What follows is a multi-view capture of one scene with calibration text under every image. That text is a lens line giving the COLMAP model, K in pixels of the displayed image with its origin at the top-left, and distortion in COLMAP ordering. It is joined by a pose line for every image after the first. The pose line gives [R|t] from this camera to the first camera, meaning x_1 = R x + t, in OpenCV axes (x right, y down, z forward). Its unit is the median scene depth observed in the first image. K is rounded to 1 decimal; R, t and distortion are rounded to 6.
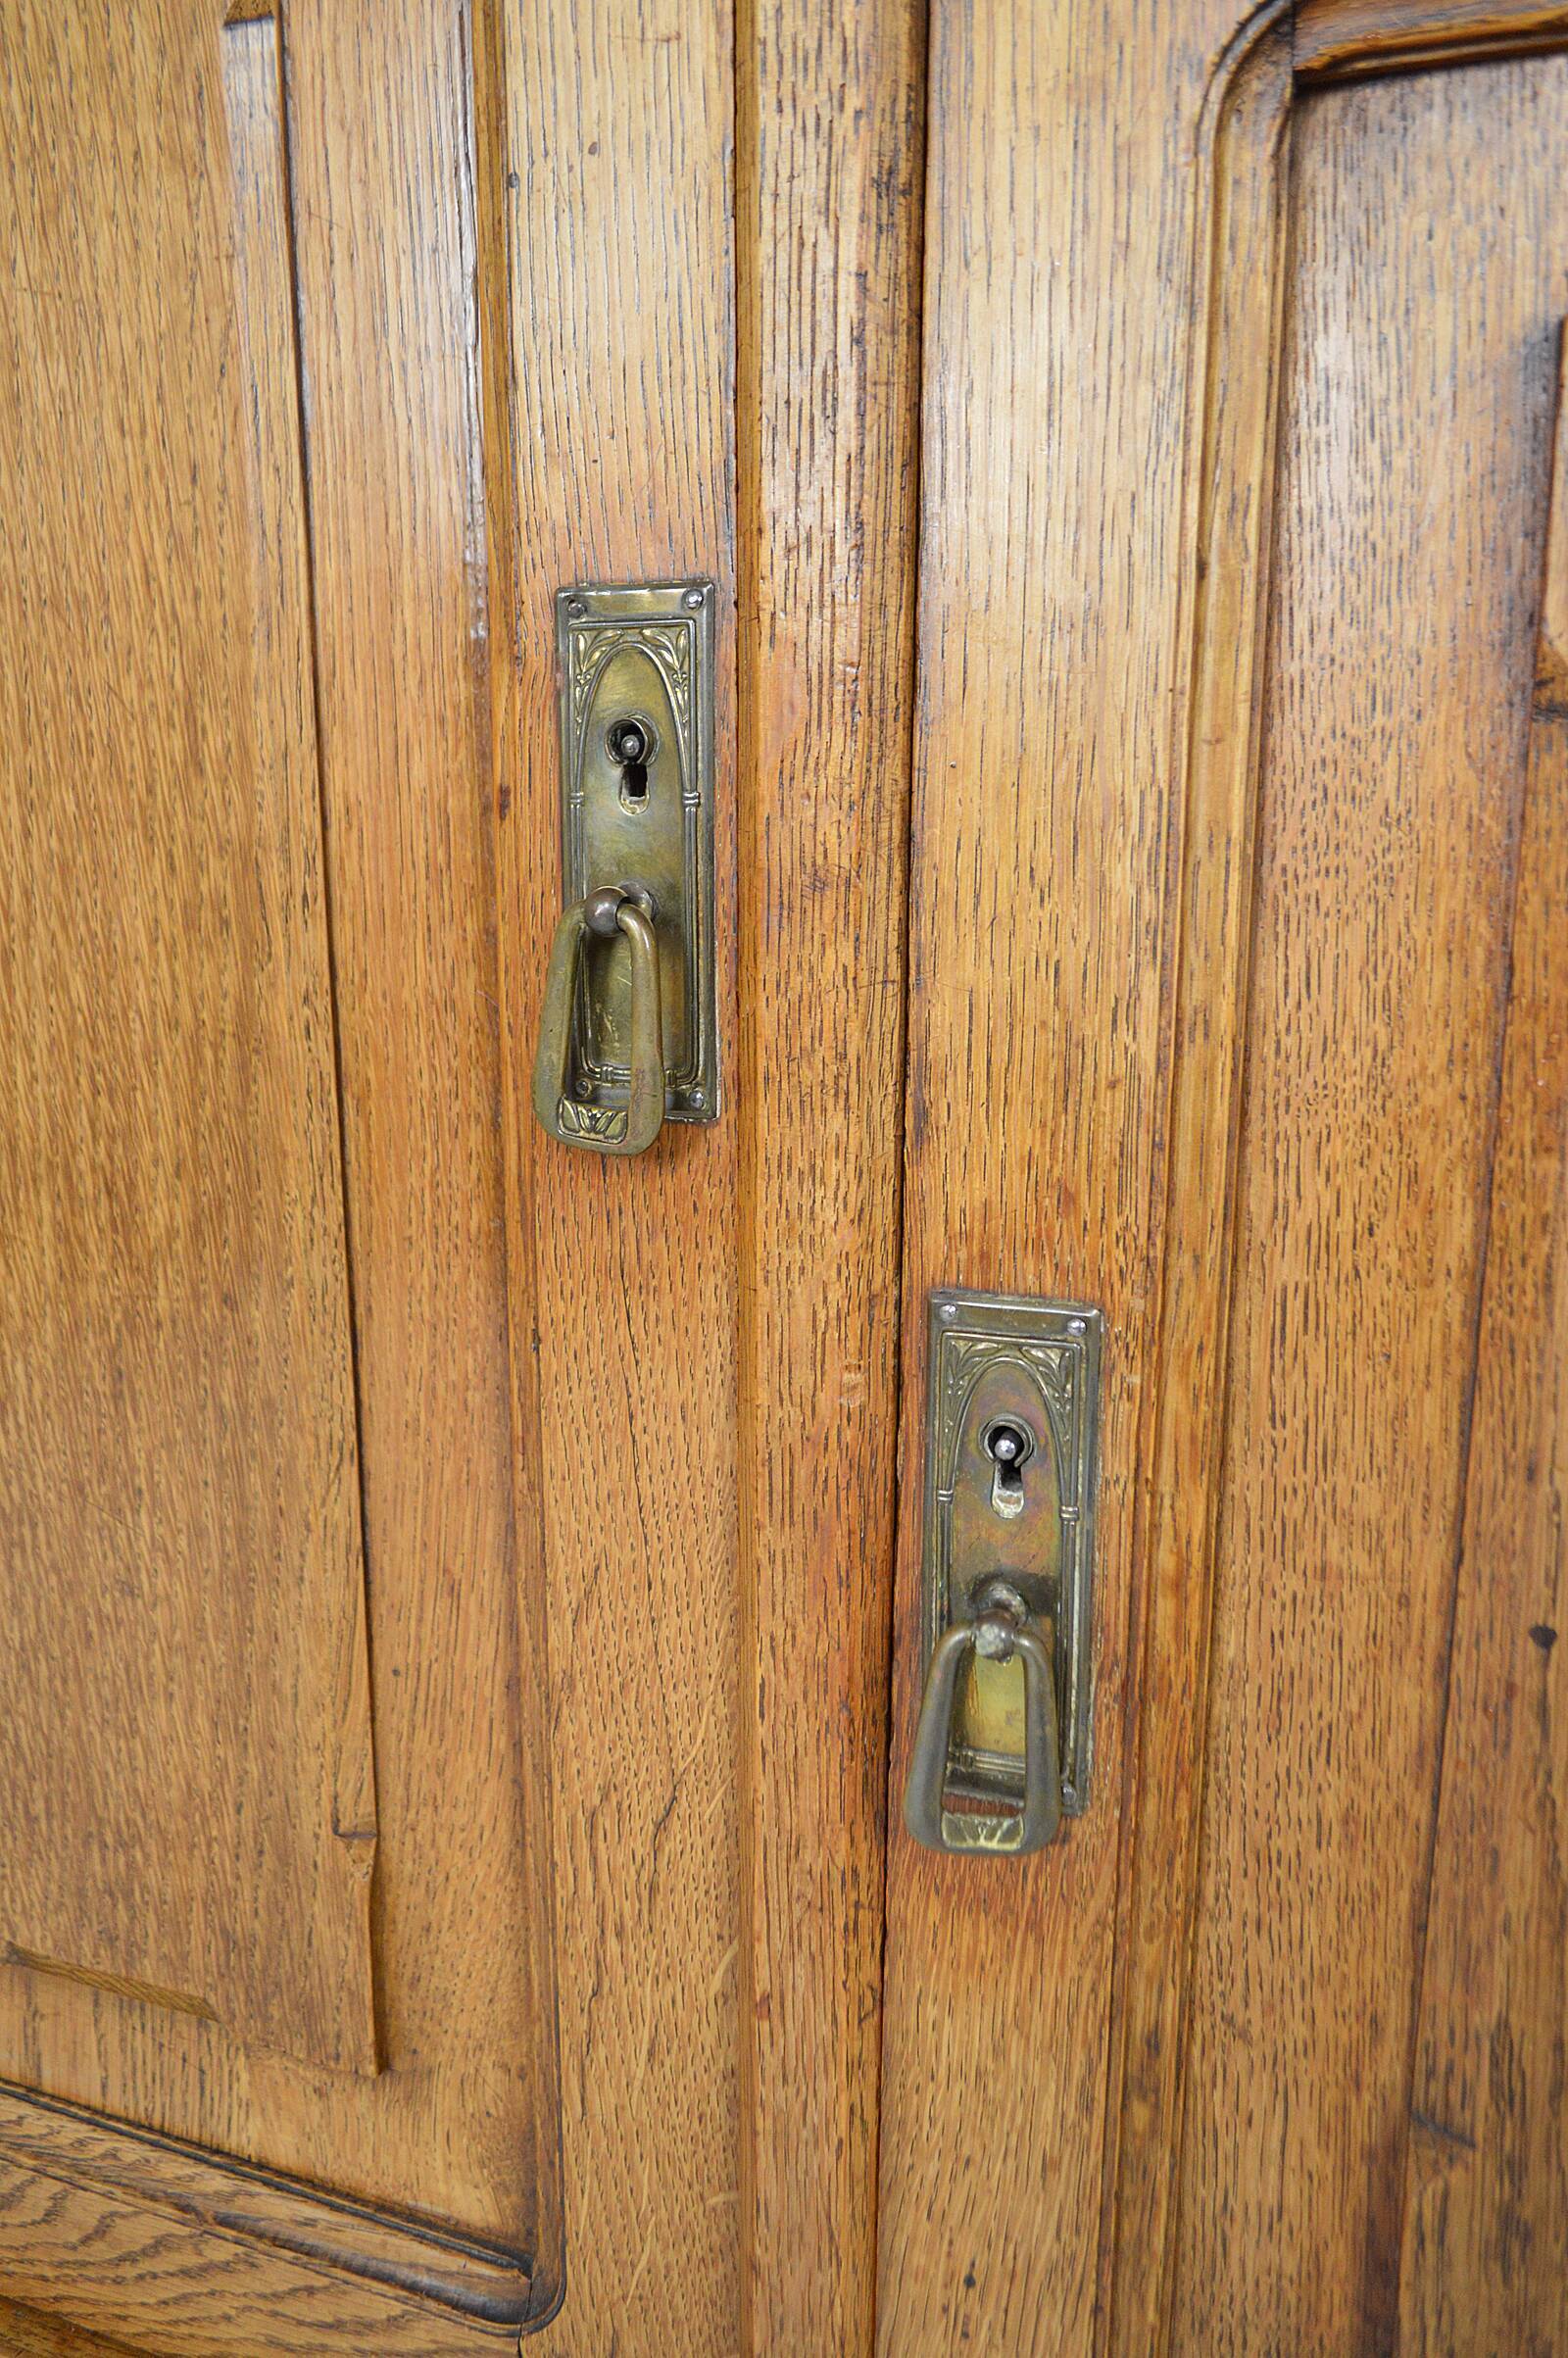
lens RADIAL K [[1769.7, 0, 794.5], [0, 1769.7, 1179.4], [0, 0, 1]] dist [-0.012532, 0.005642]
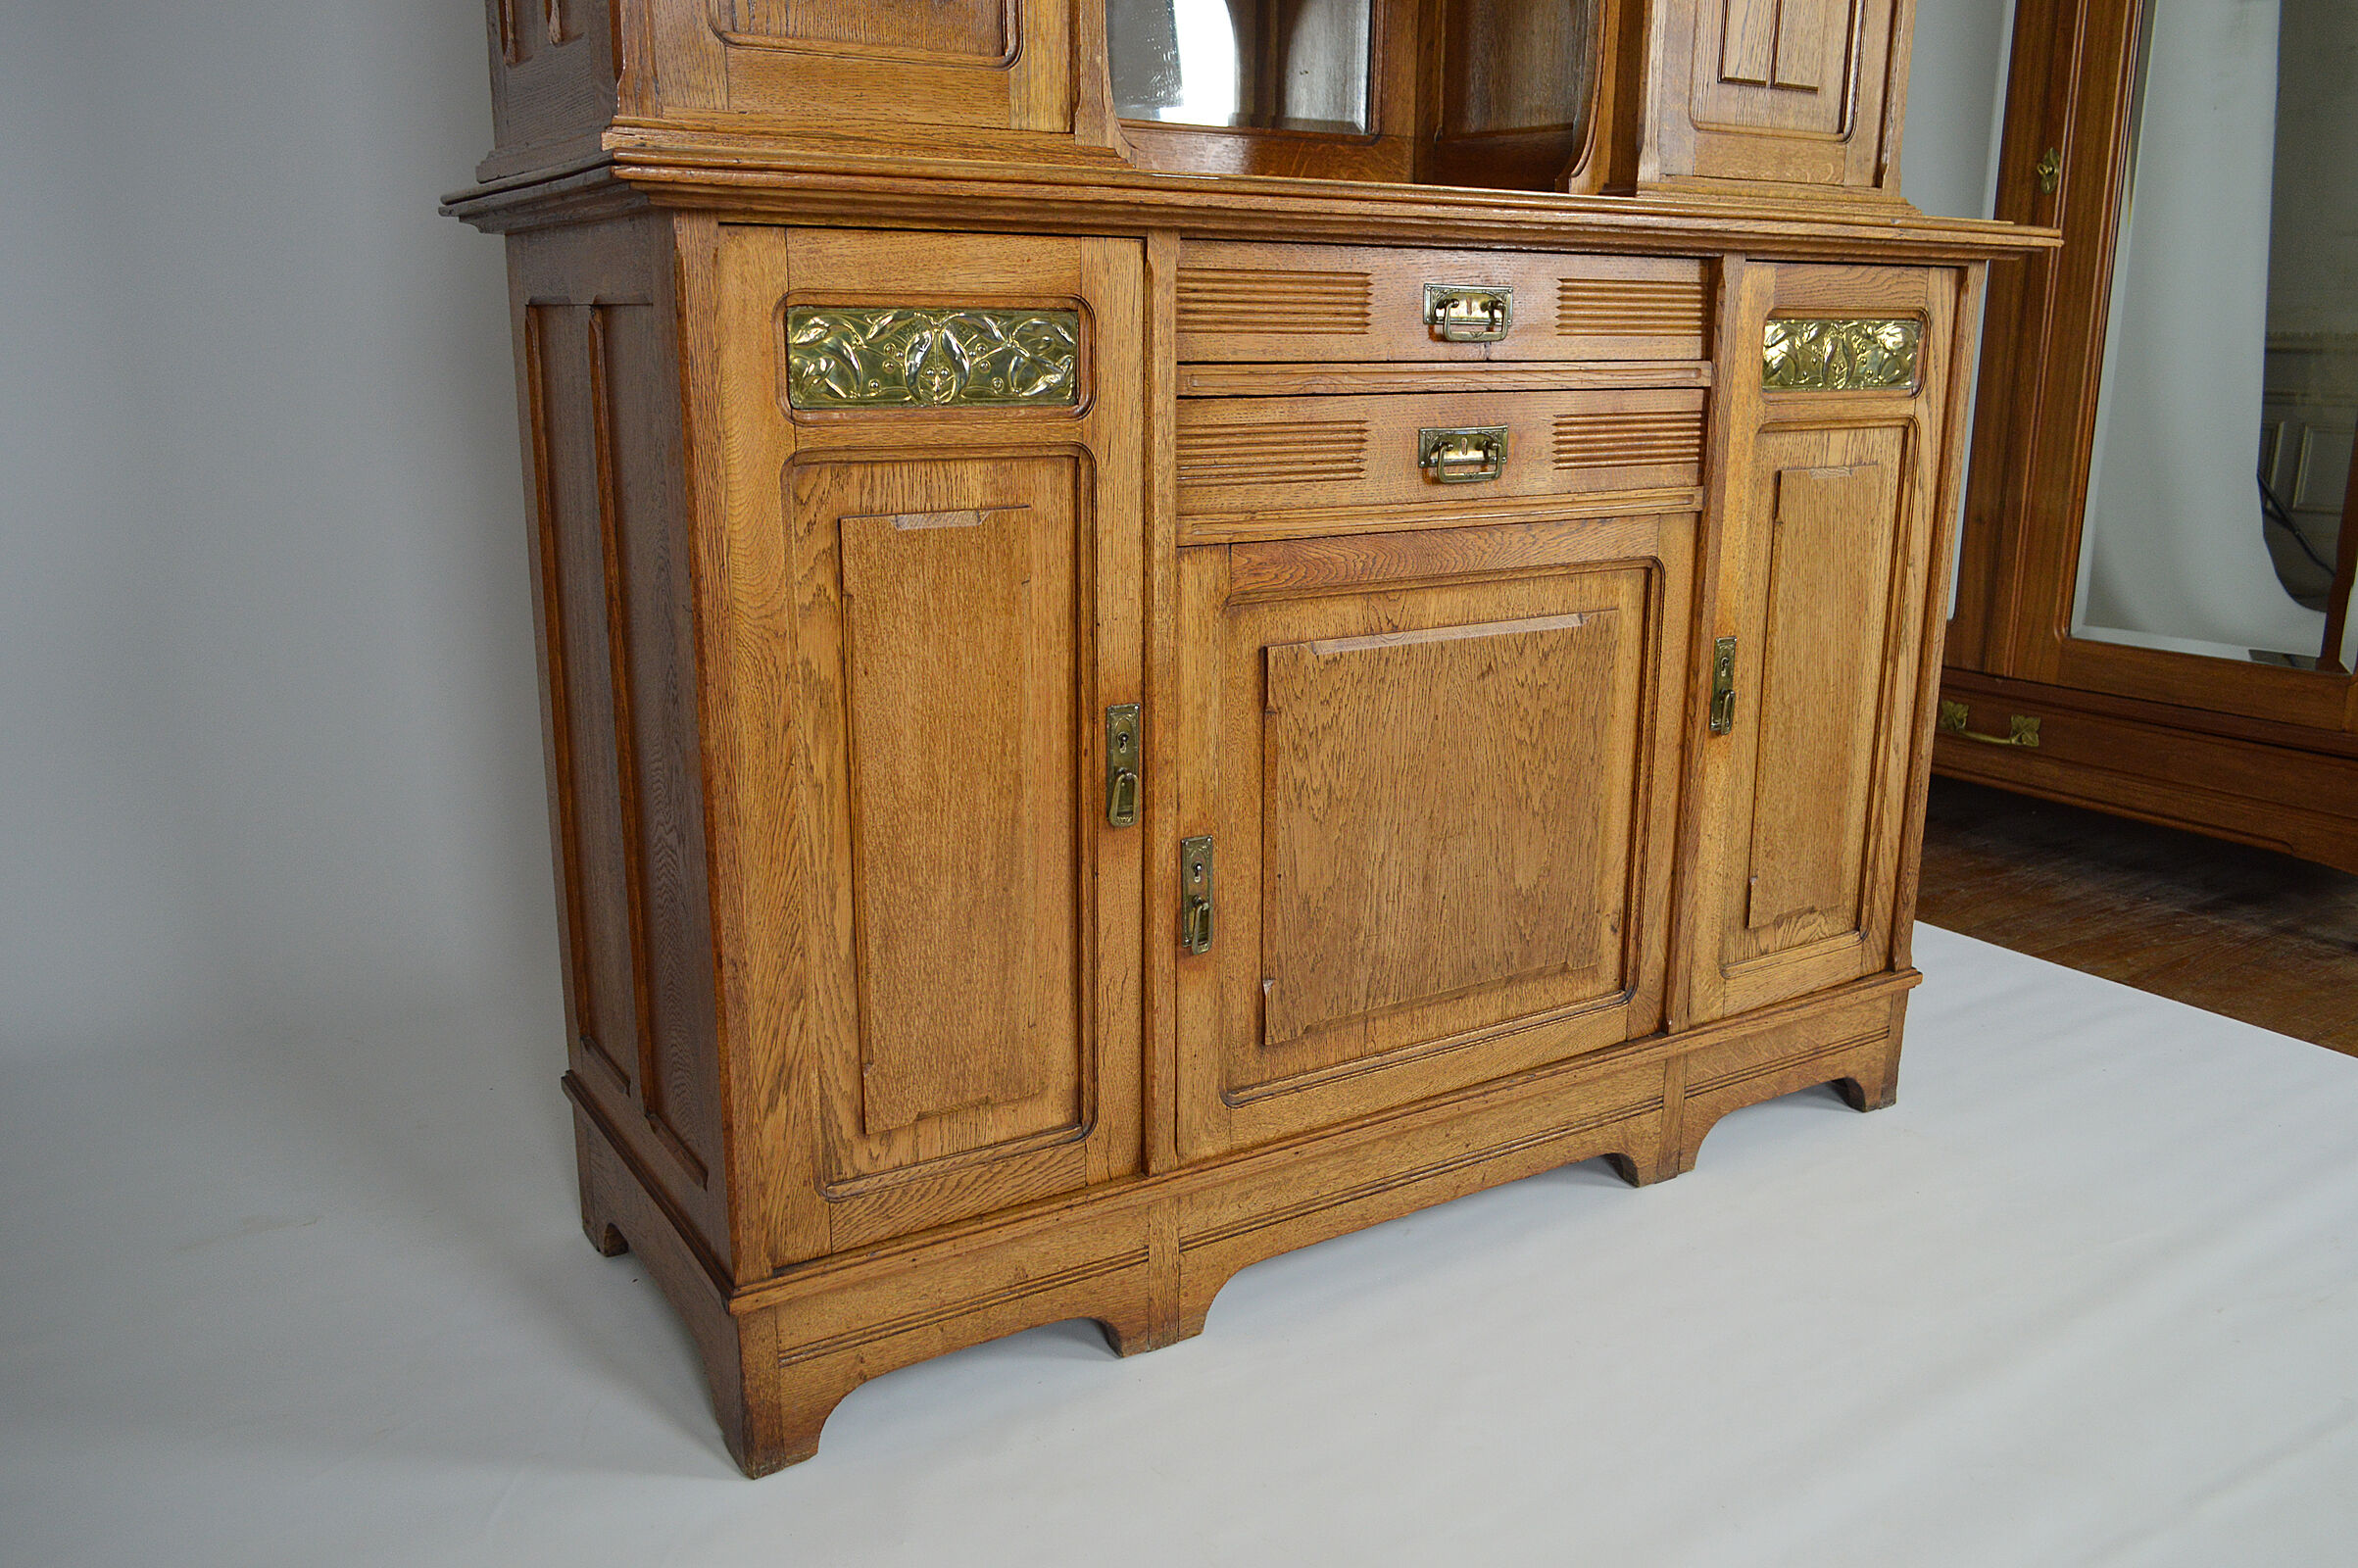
lens RADIAL K [[1853.7, 0, 1199.9], [0, 1853.7, 788.6], [0, 0, 1]] dist [-0.015262, 0.004938]
pose [[0.597568, -0.196696, 0.777318, -3.452816], [0.148469, 0.979823, 0.133802, -0.676155], [-0.787953, 0.035452, 0.614714, -1.949246]]
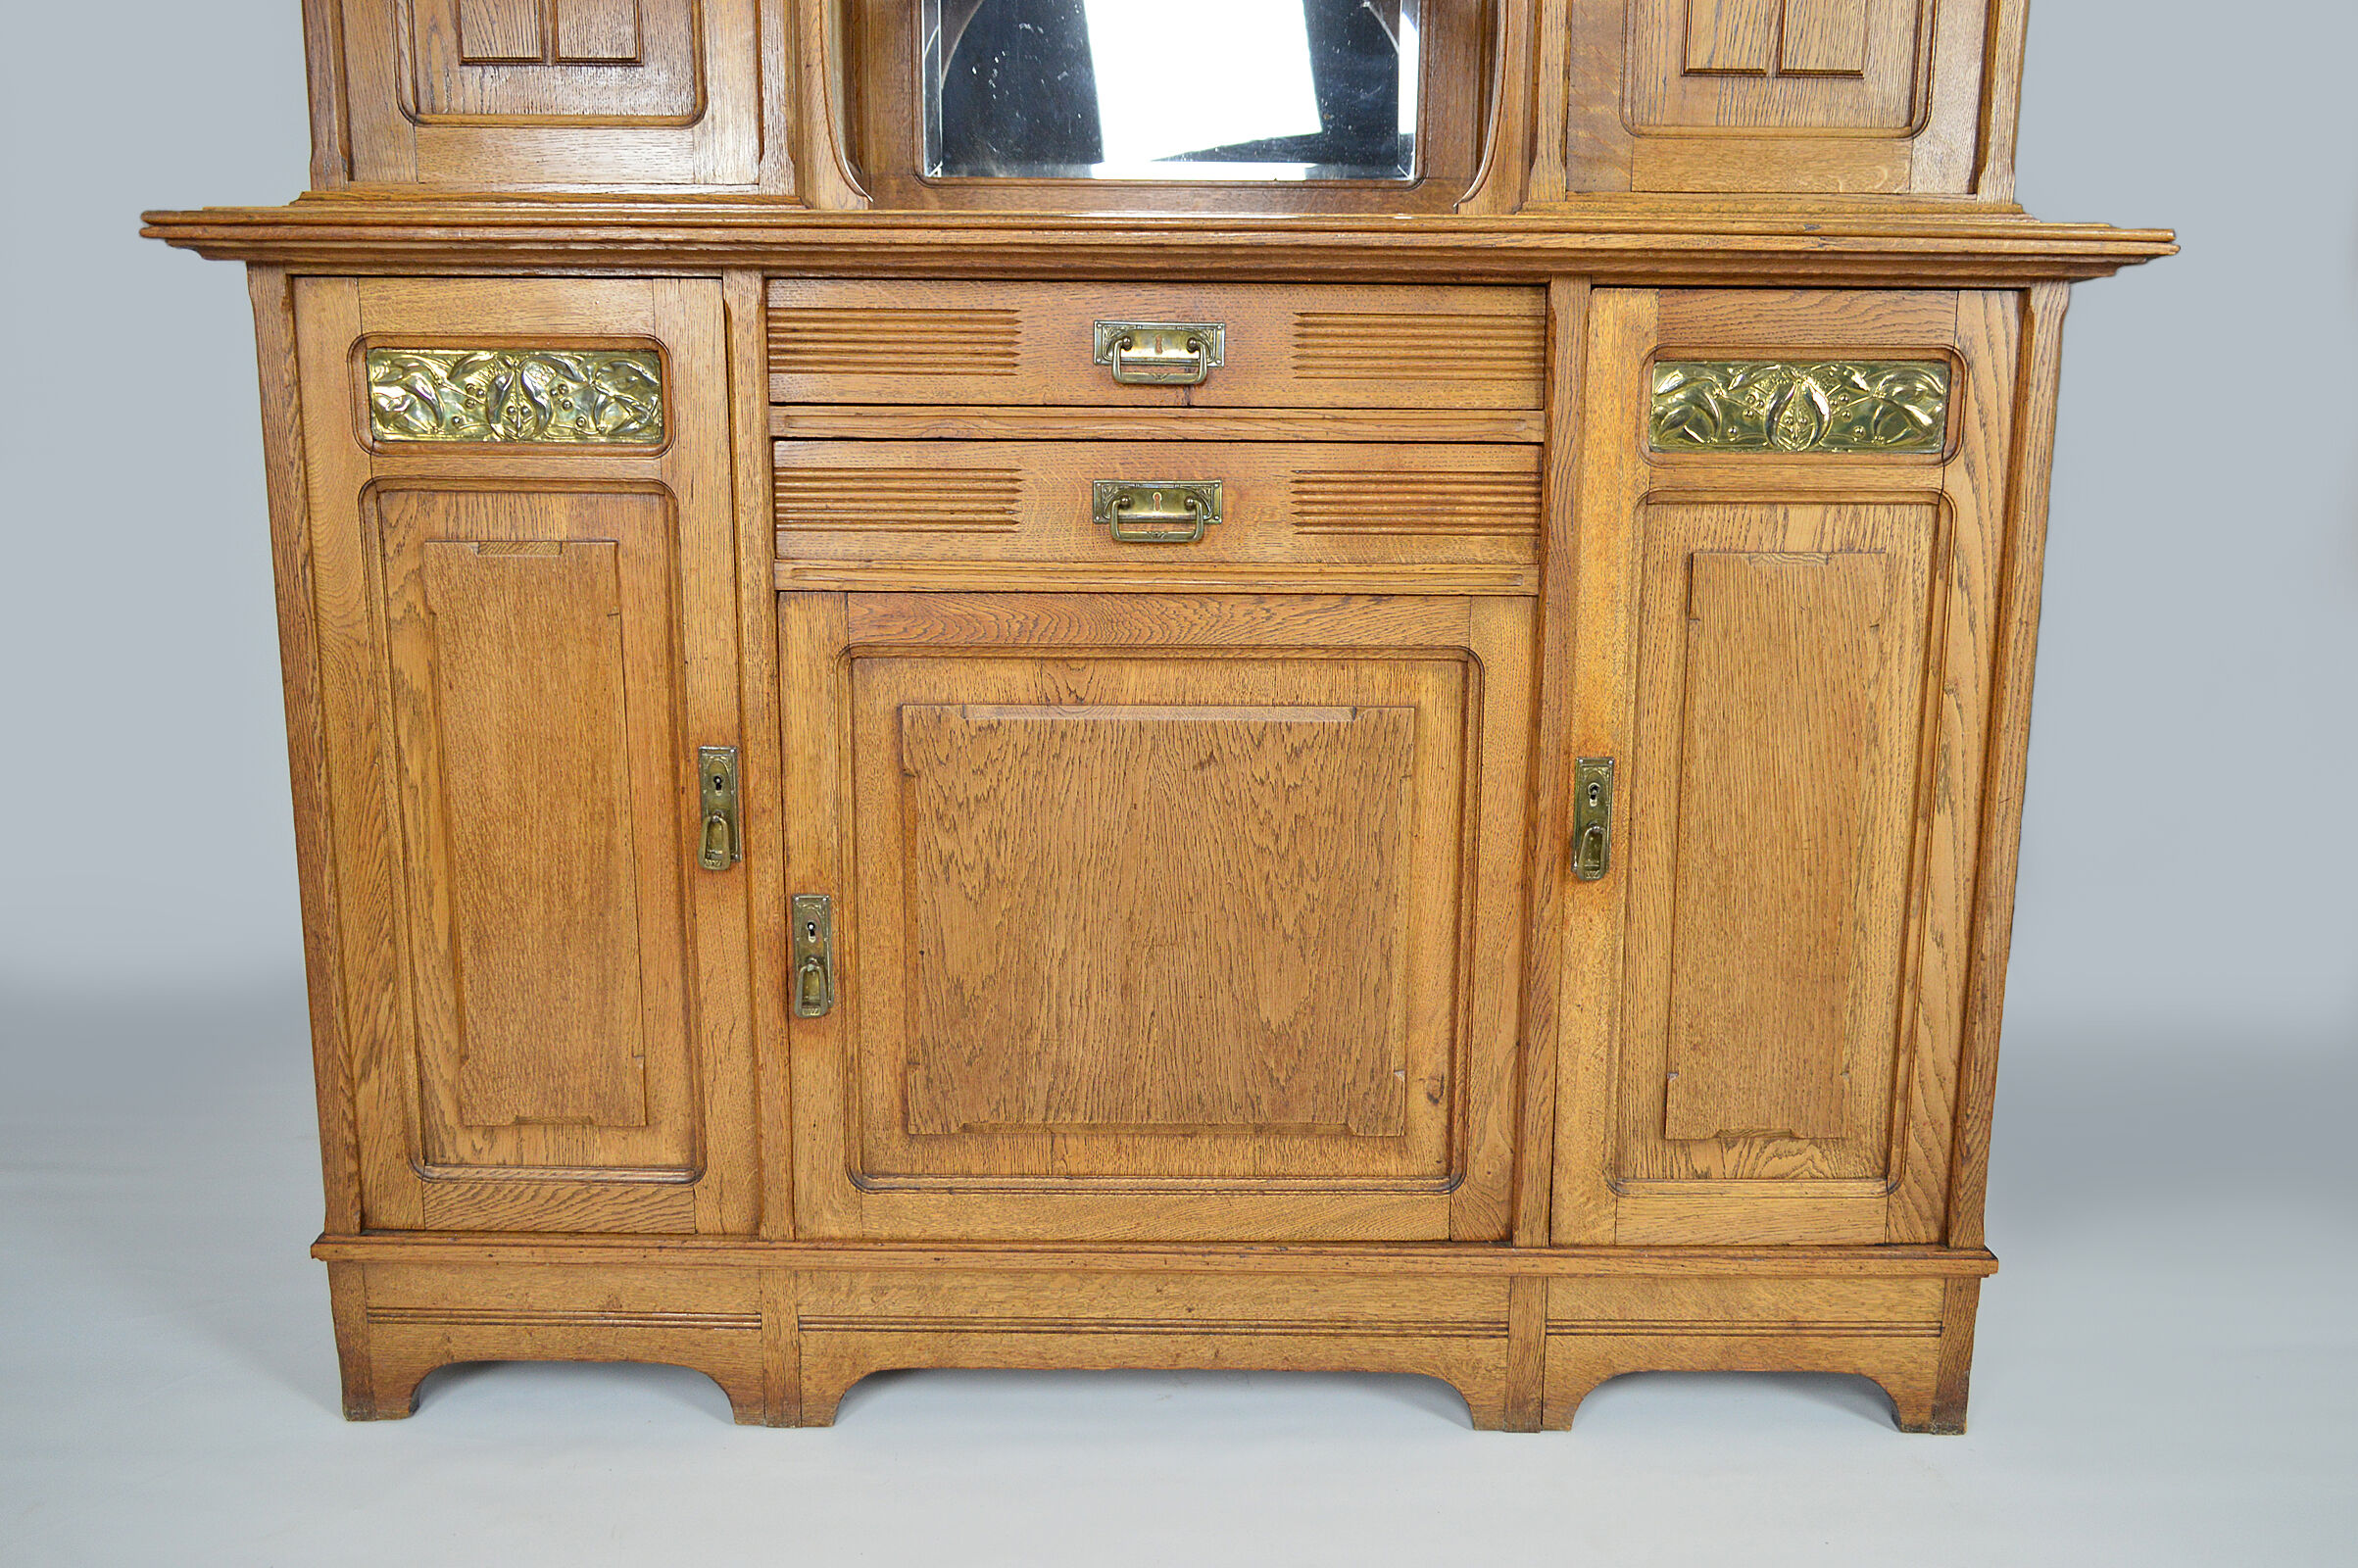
lens RADIAL K [[1853.7, 0, 1194.8], [0, 1853.7, 789.2], [0, 0, 1]] dist [-0.015262, 0.004938]
pose [[0.934505, -0.061506, 0.350596, -0.569400], [0.064487, 0.997913, 0.003177, -0.146836], [-0.350060, 0.019640, 0.936521, -3.585822]]
